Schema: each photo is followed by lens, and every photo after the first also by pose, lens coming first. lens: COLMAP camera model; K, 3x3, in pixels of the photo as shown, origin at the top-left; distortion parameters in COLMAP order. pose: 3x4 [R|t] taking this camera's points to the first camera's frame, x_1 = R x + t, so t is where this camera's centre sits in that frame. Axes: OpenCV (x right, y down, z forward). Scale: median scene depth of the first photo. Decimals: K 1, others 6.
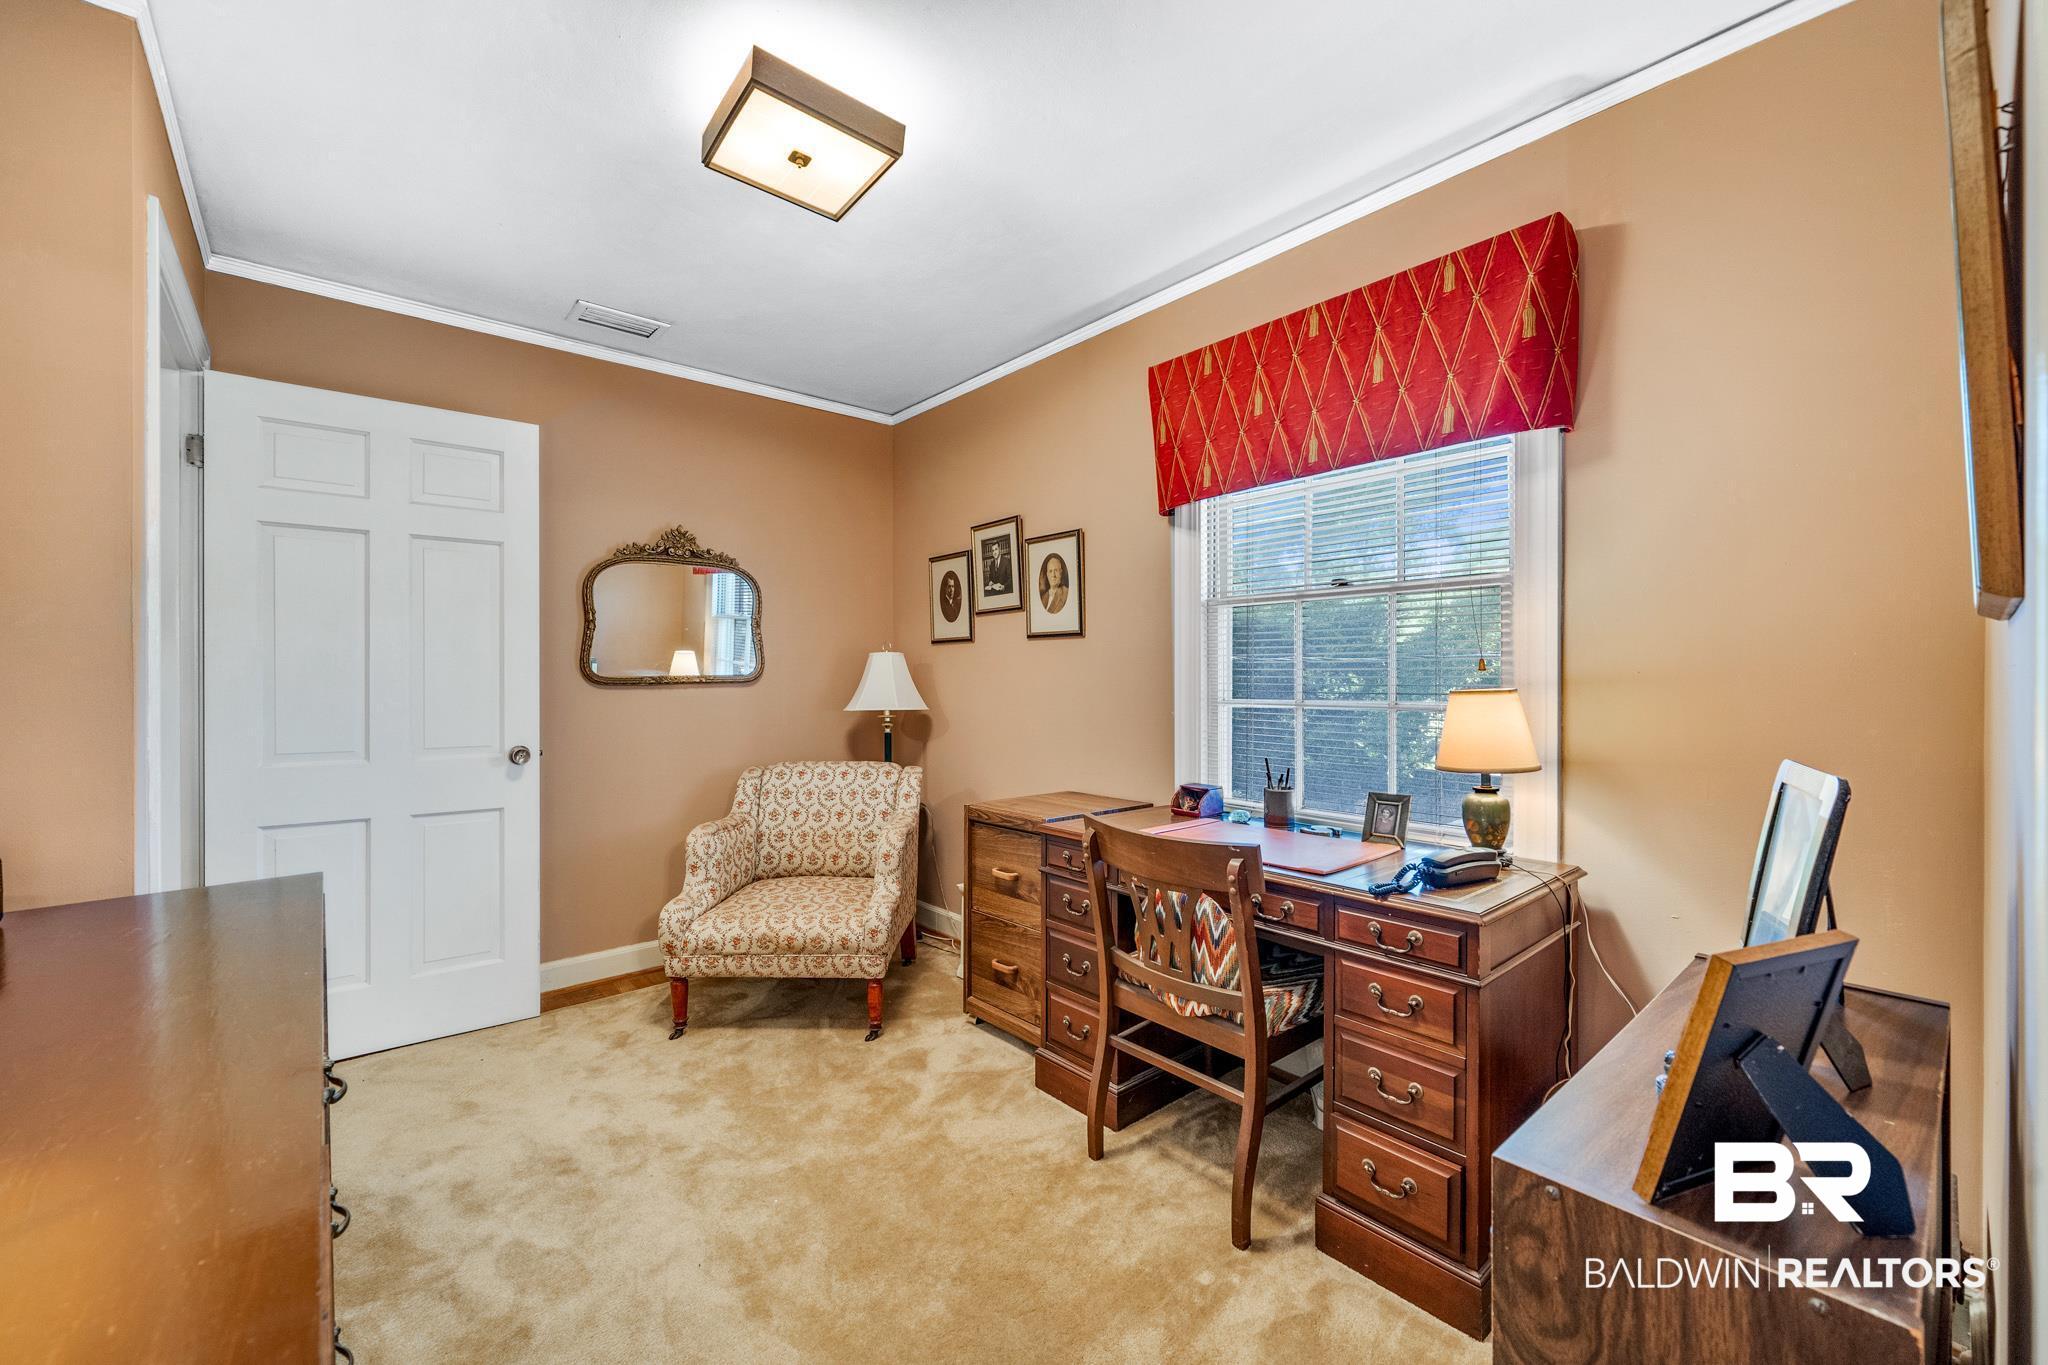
lens RADIAL K [[808.2, 0, 1010.1], [0, 808.2, 684.0], [0, 0, 1]] dist [-0.000050, -0.000257]
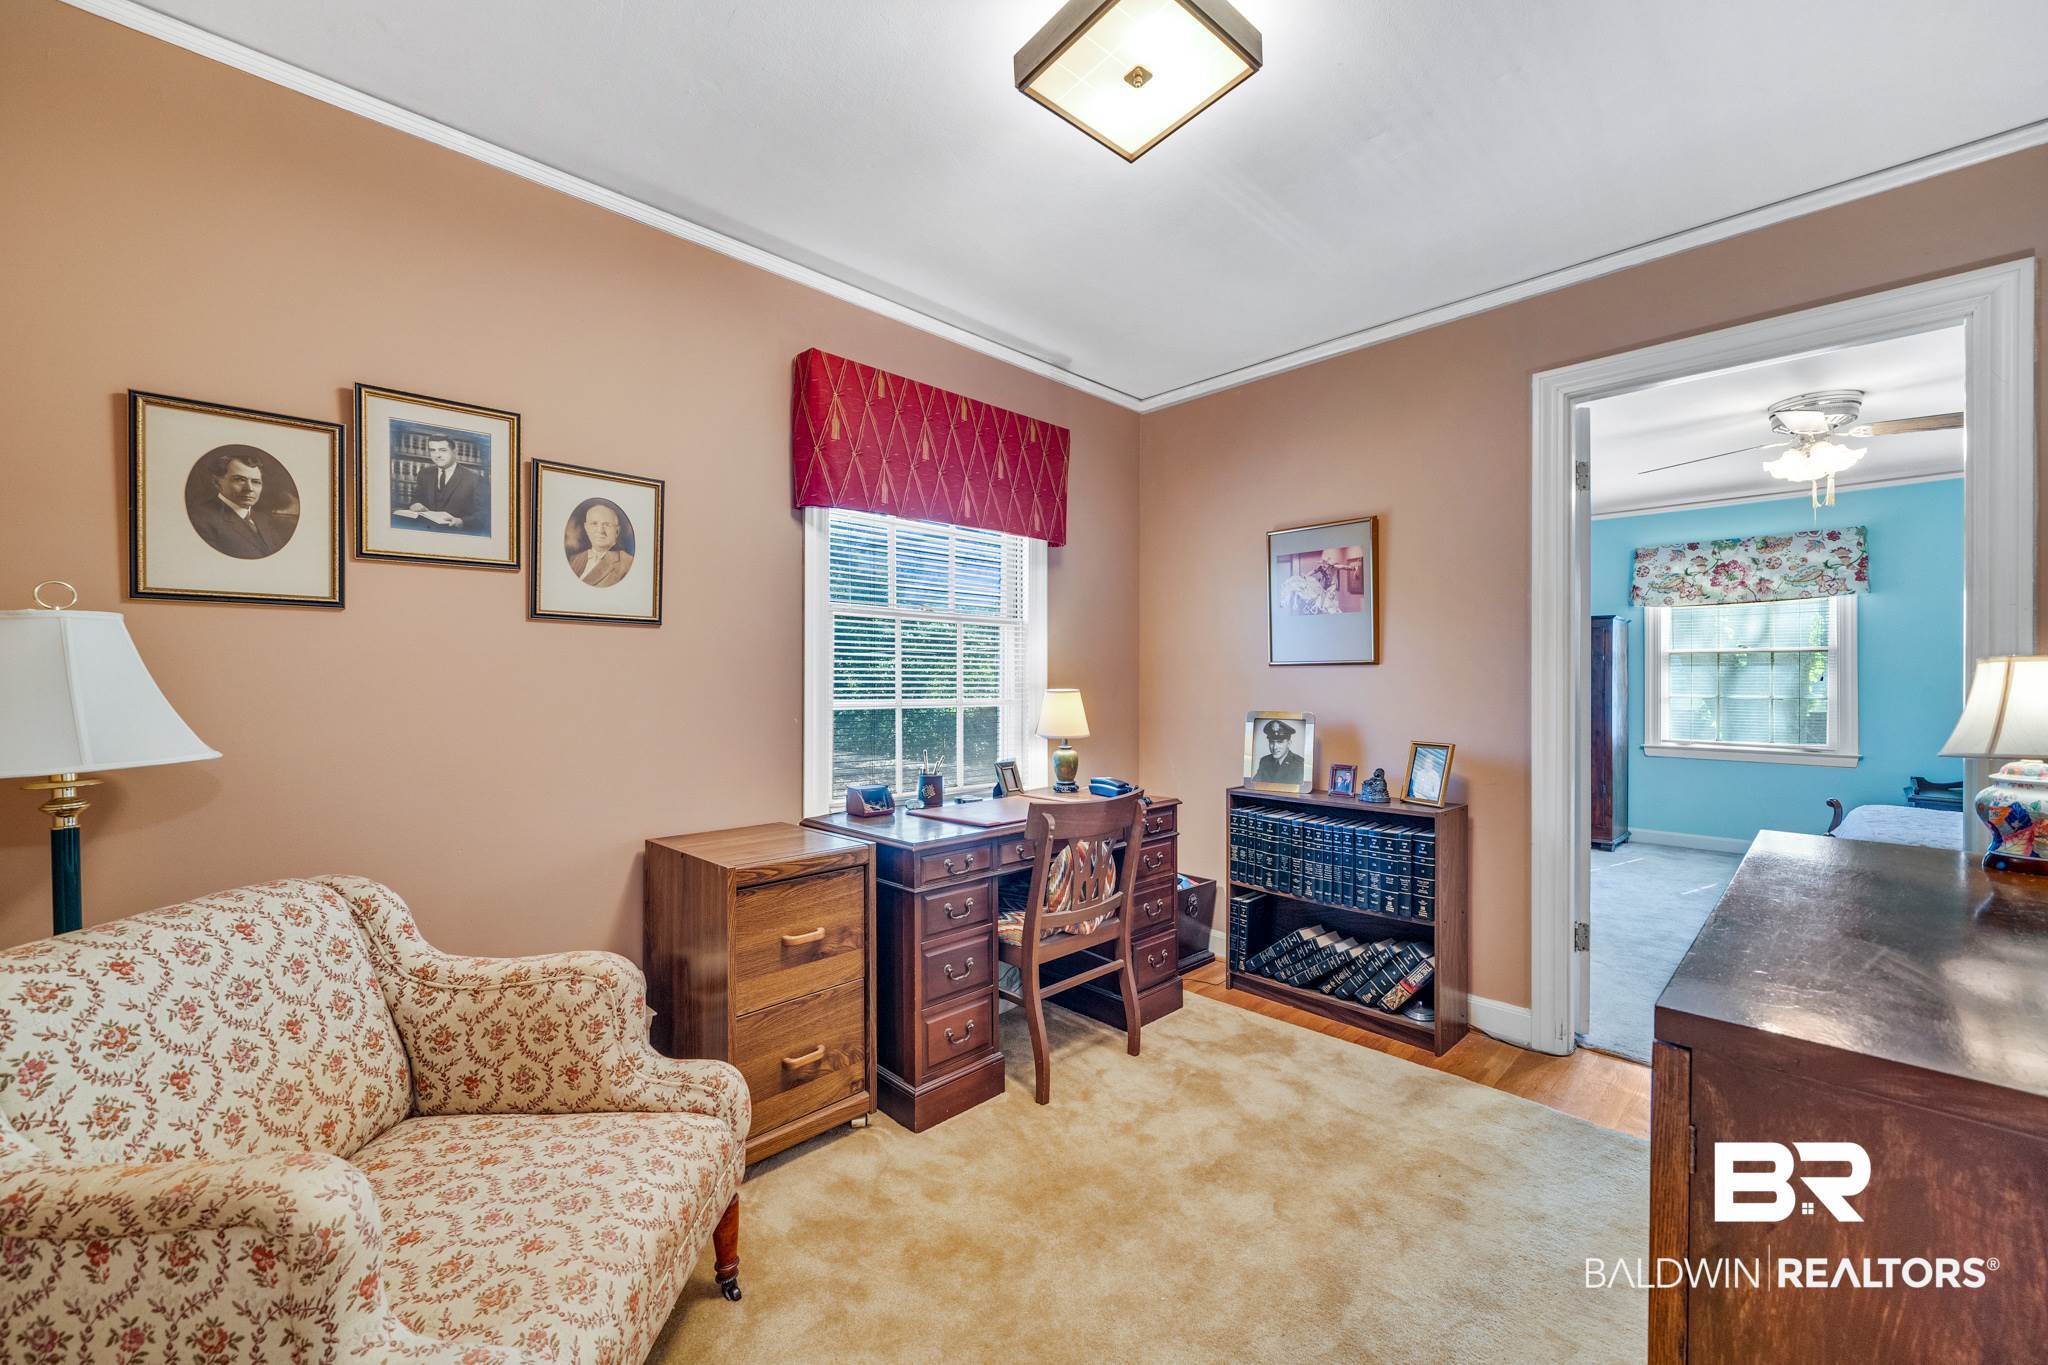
lens RADIAL K [[808.2, 0, 1021.3], [0, 808.2, 681.9], [0, 0, 1]] dist [-0.000050, -0.000257]
pose [[-0.064246, 0.004506, 0.997924, -0.632246], [0.008214, 0.999958, -0.003986, -0.001563], [-0.997900, 0.007941, -0.064280, 0.675257]]
